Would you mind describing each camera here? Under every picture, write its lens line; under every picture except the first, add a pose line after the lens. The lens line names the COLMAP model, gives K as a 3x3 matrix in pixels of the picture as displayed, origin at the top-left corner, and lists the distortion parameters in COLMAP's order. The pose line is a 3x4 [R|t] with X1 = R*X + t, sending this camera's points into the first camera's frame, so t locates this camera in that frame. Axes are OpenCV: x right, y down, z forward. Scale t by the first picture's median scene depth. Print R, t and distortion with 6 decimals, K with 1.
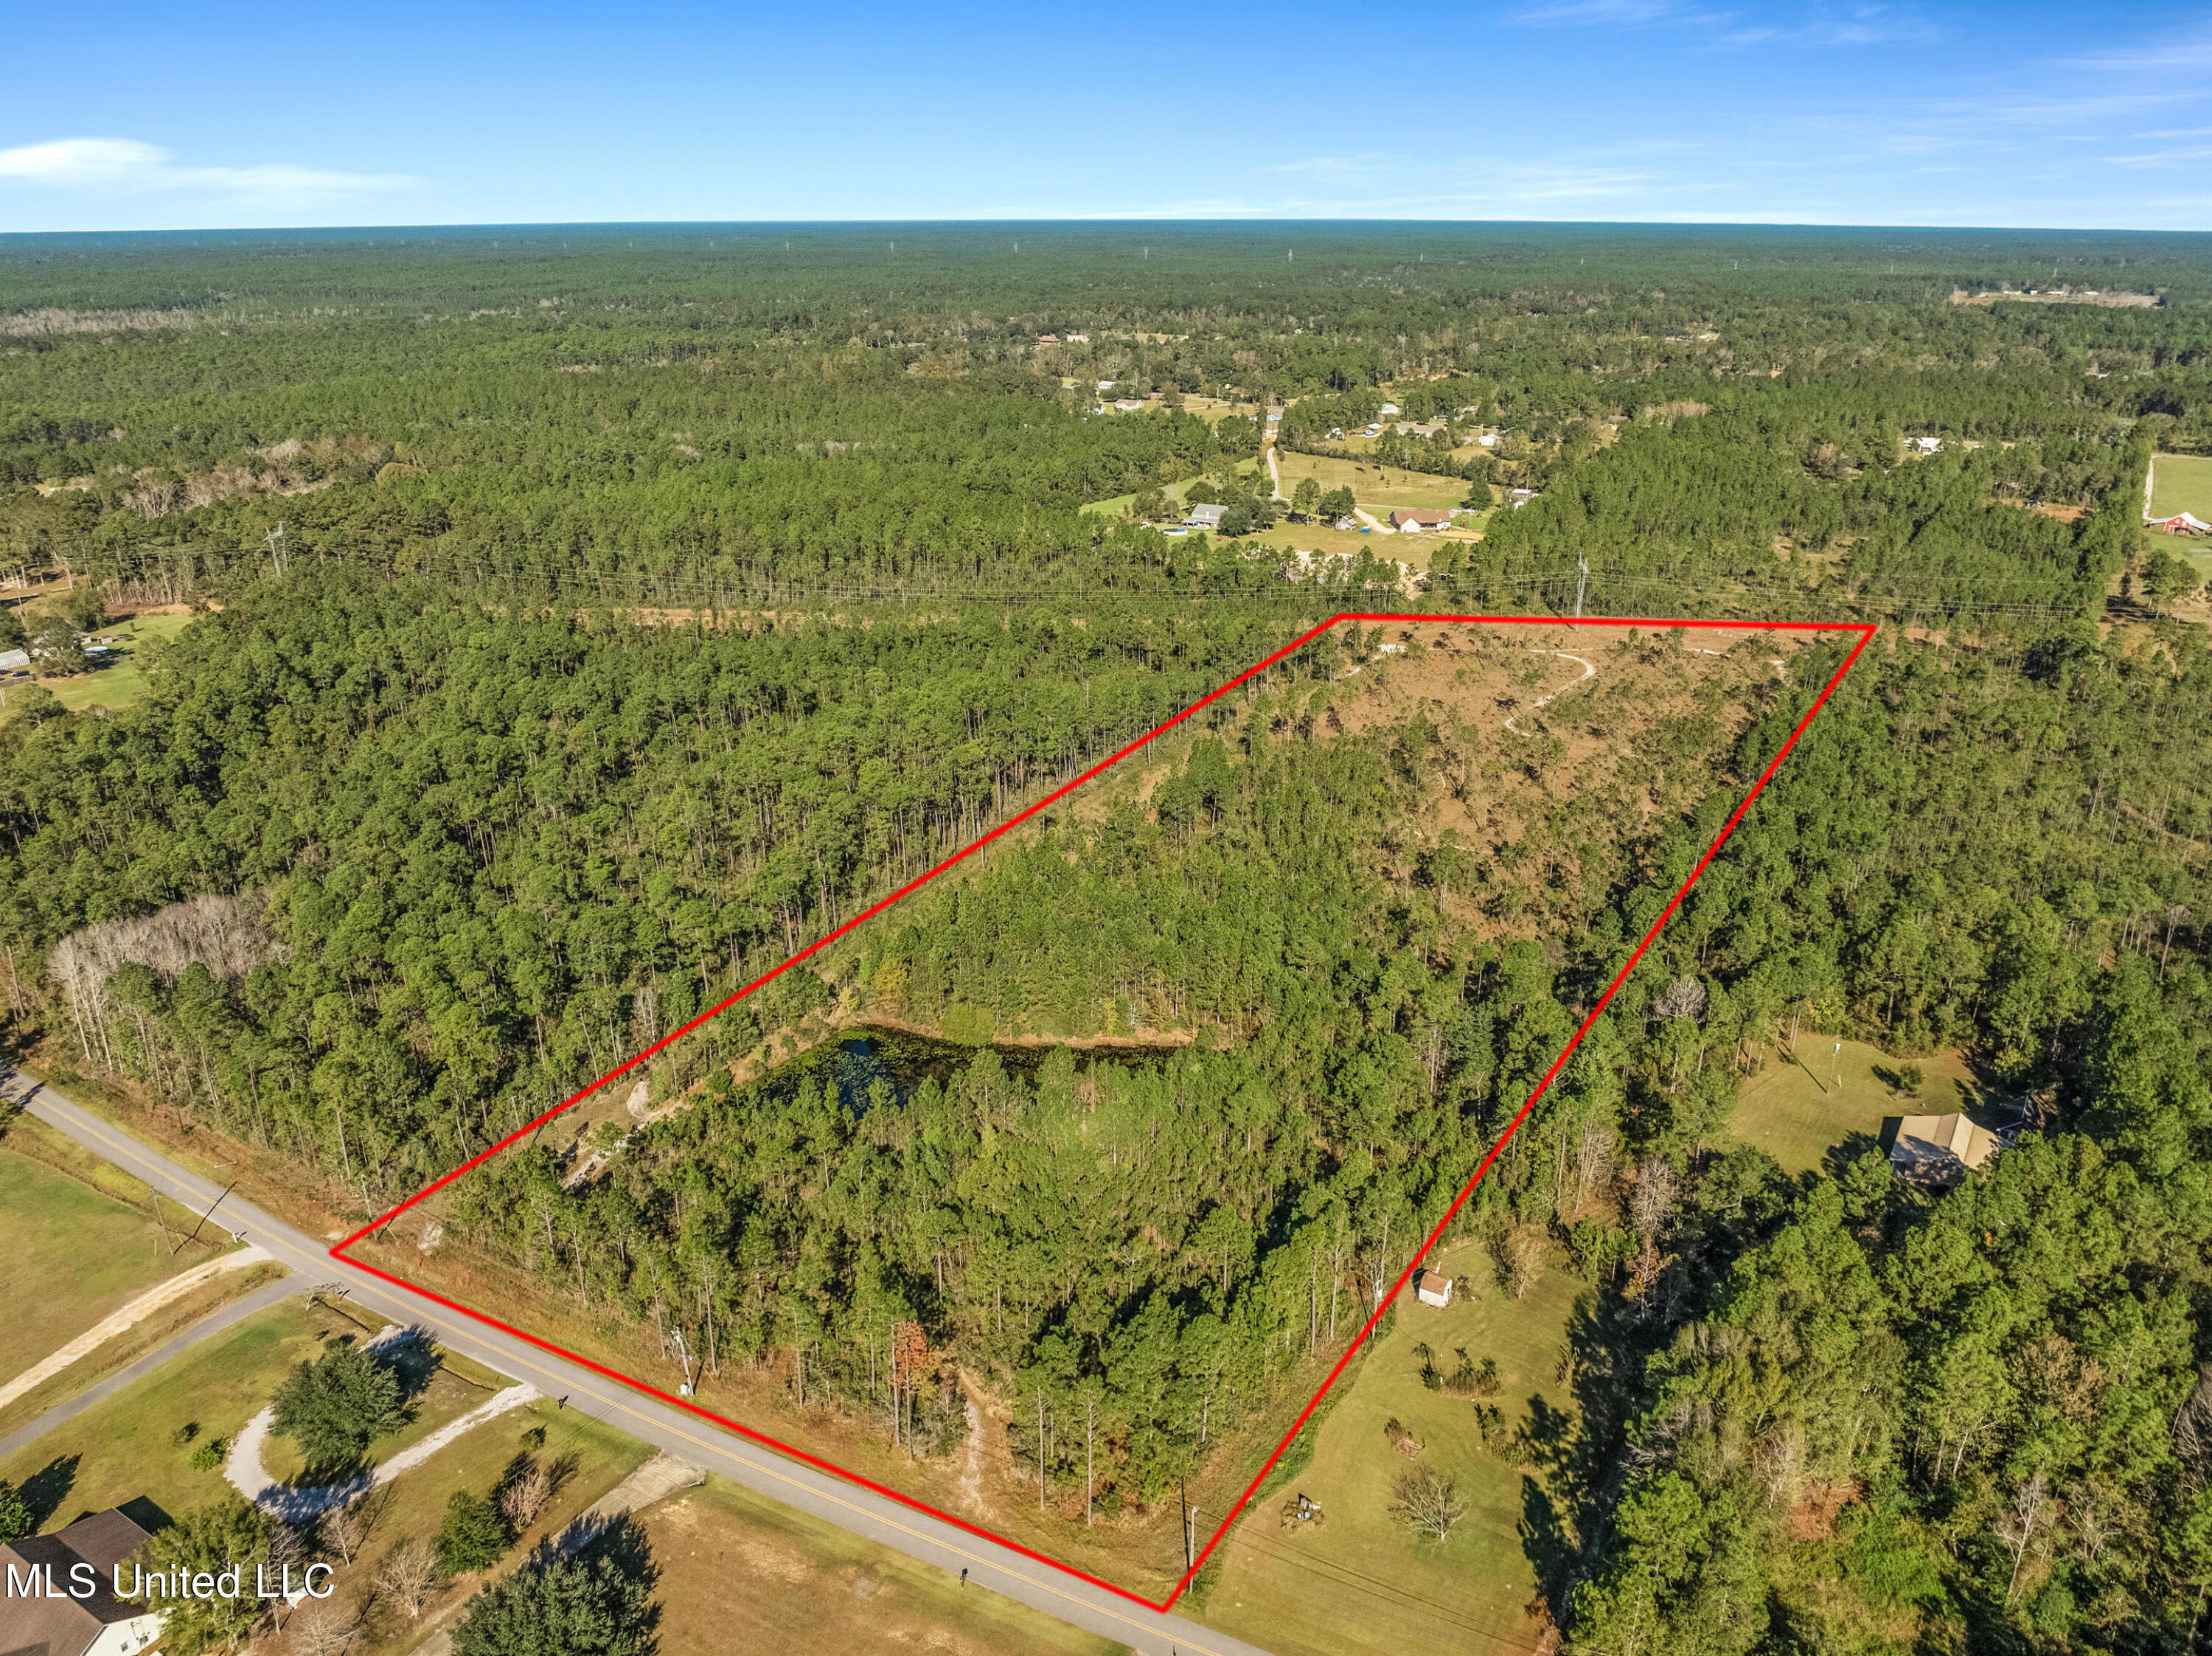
lens RADIAL K [[1595.0, 0, 1113.5], [0, 1595.0, 818.1], [0, 0, 1]] dist [-0.037814, -0.001003]
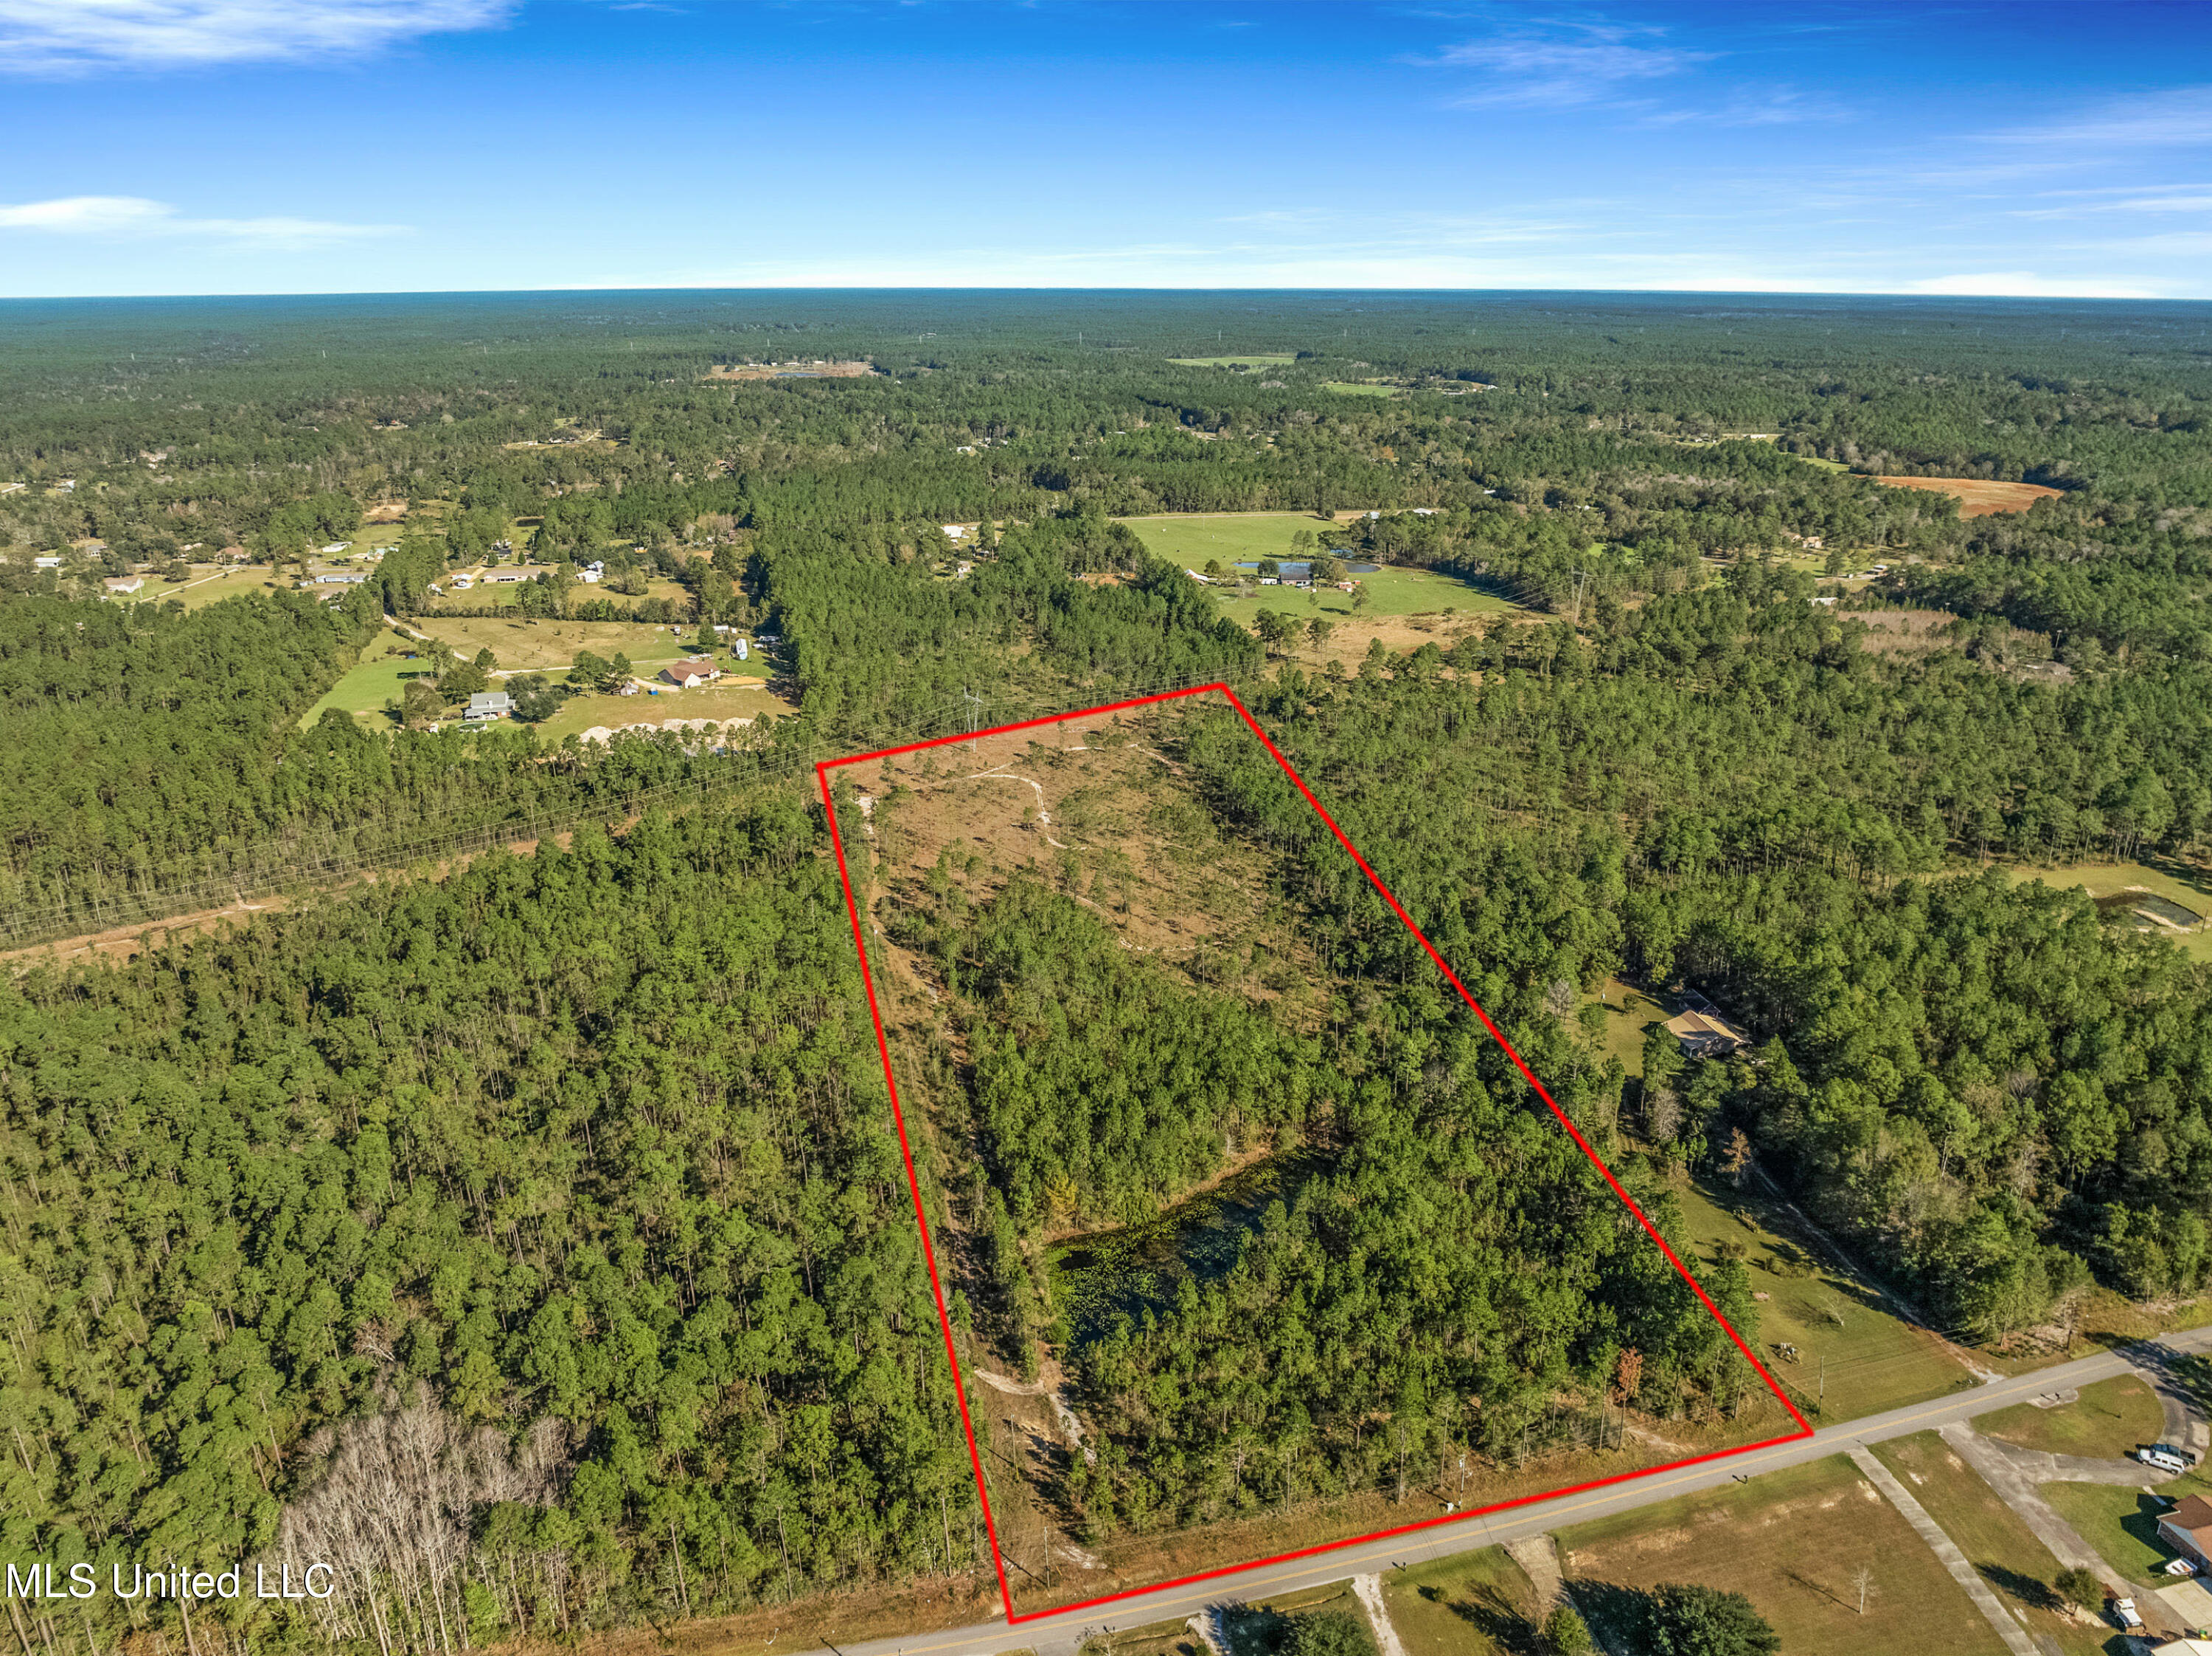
lens RADIAL K [[1595.0, 0, 1114.5], [0, 1595.0, 845.8], [0, 0, 1]] dist [-0.037814, -0.001003]
pose [[0.717920, -0.234636, 0.655390, -1.028659], [0.249315, 0.965695, 0.072626, -0.271048], [-0.649948, 0.111259, 0.751791, 0.145386]]
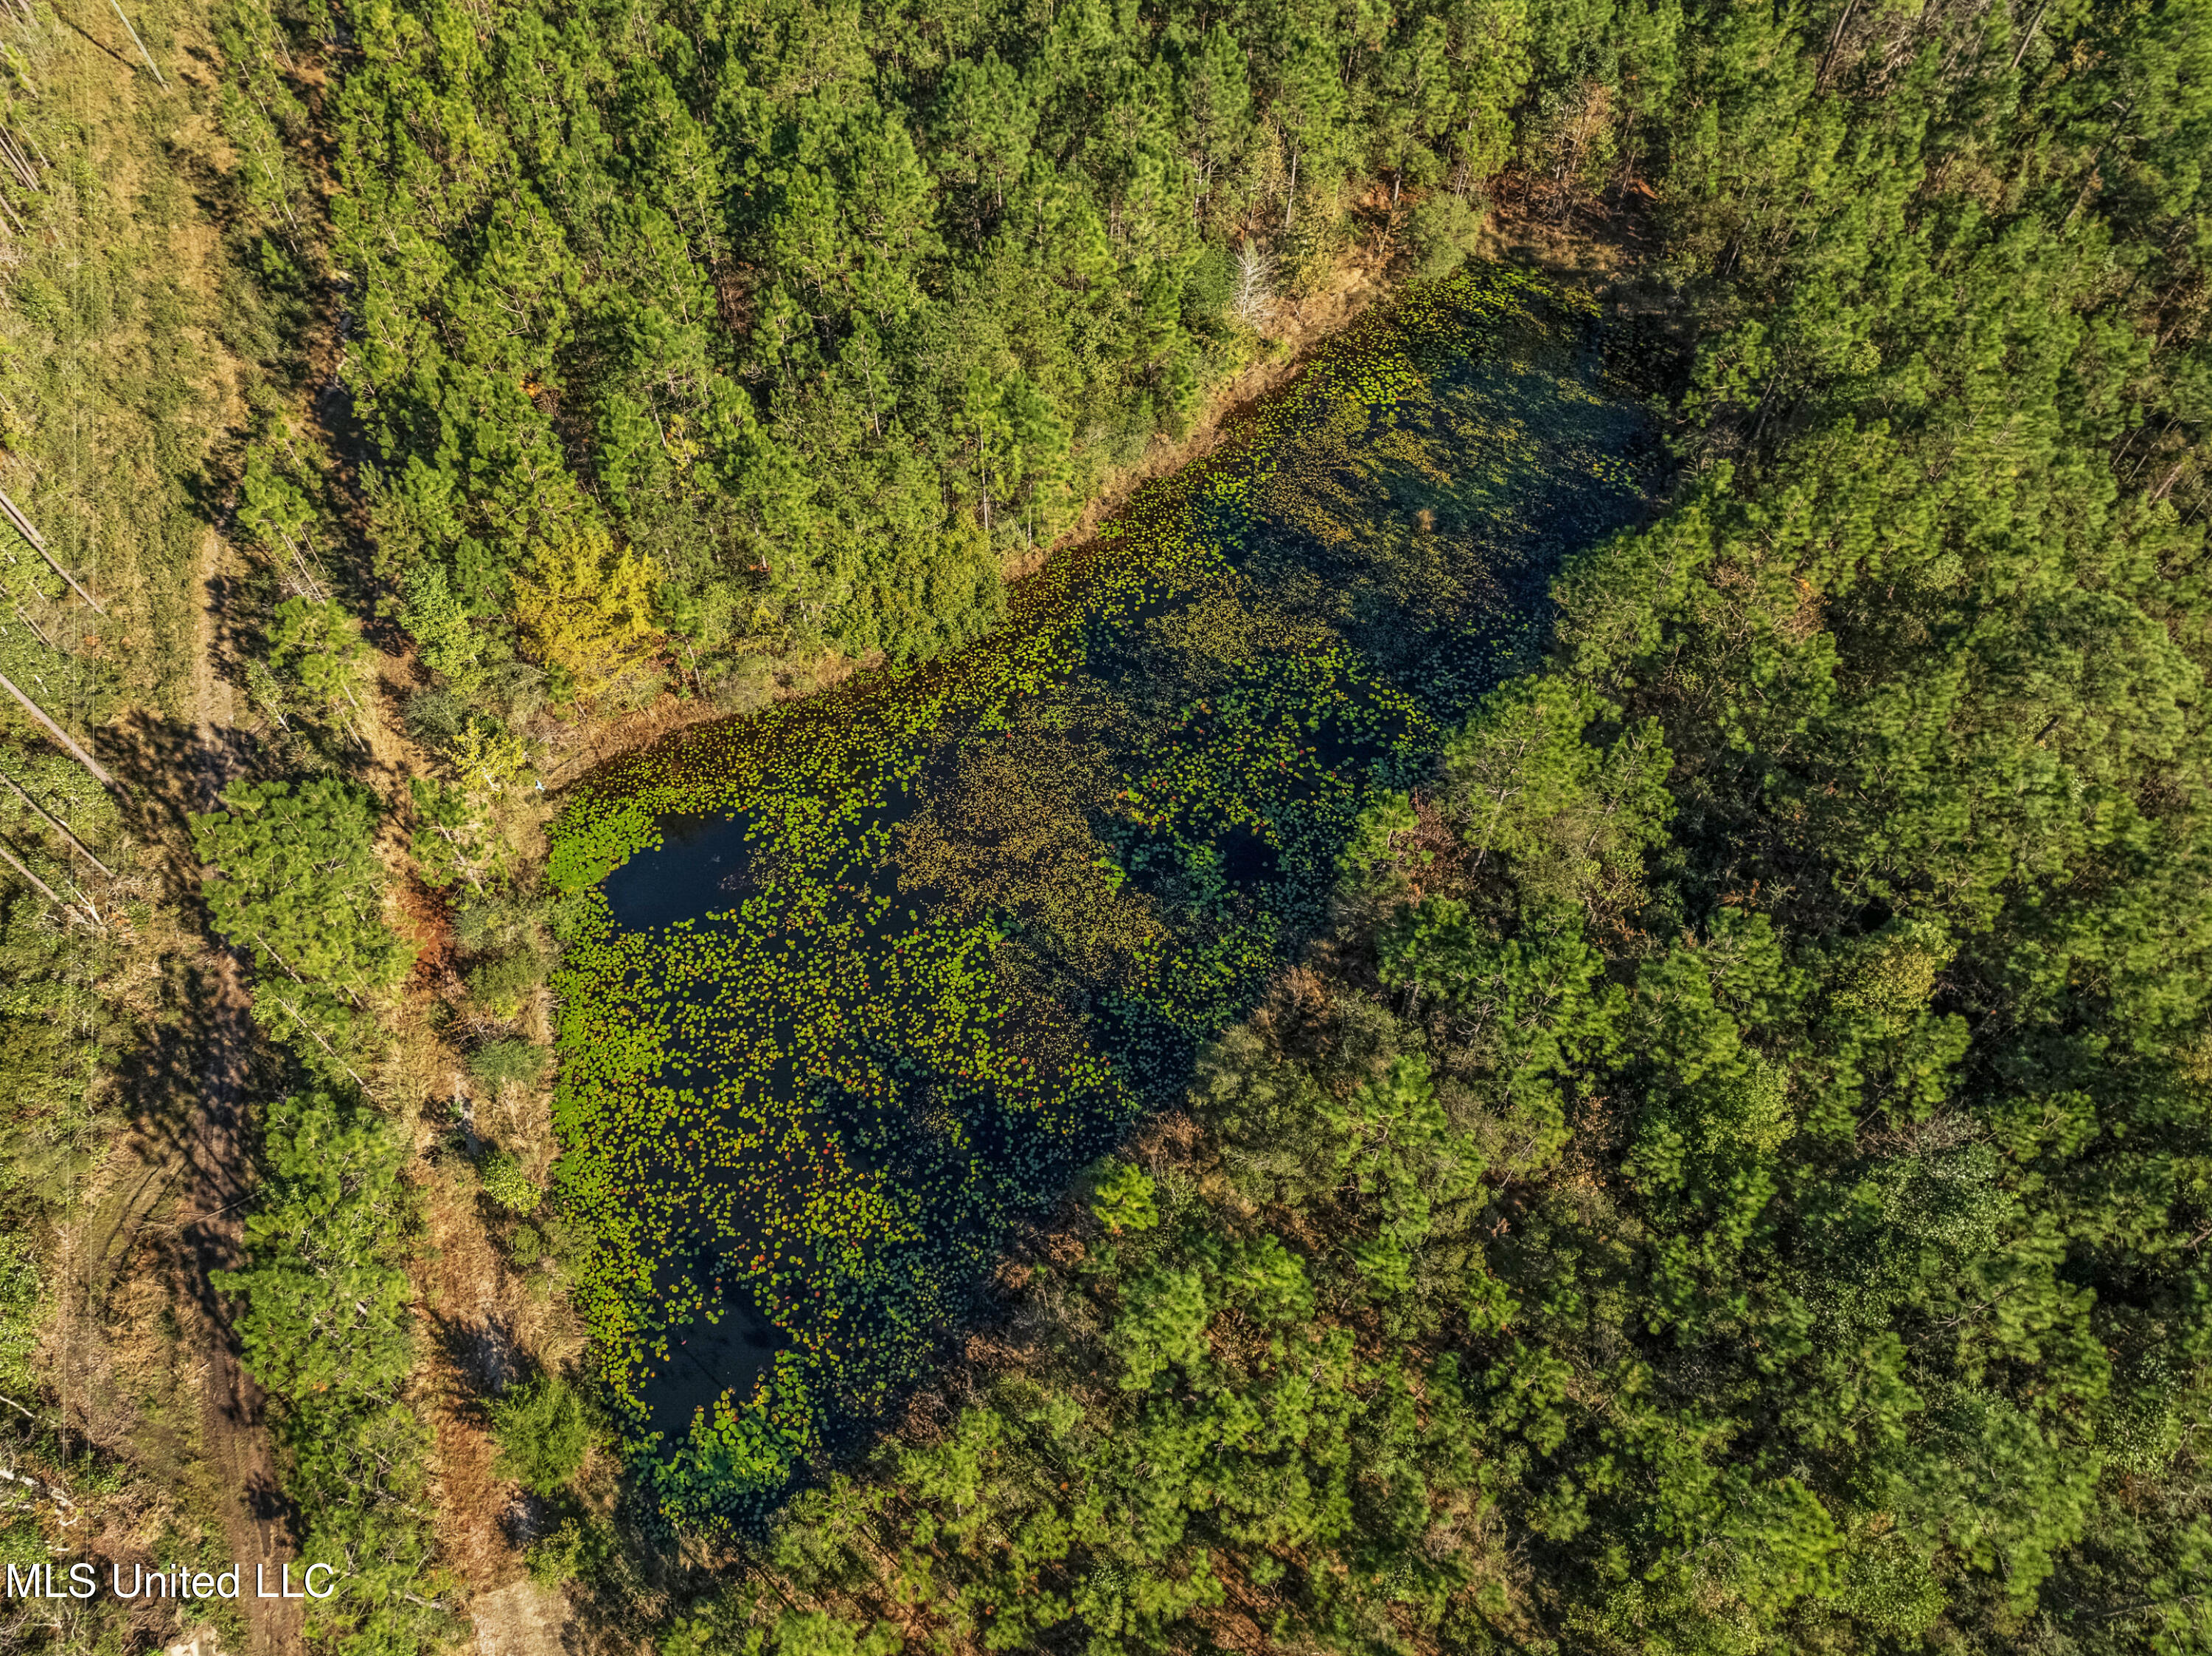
lens RADIAL K [[1595.0, 0, 1114.9], [0, 1595.0, 824.8], [0, 0, 1]] dist [-0.037814, -0.001003]
pose [[0.662804, -0.627590, 0.408438, -0.278833], [0.257003, 0.702994, 0.663135, -0.035580], [-0.703307, -0.334559, 0.627240, 0.993496]]
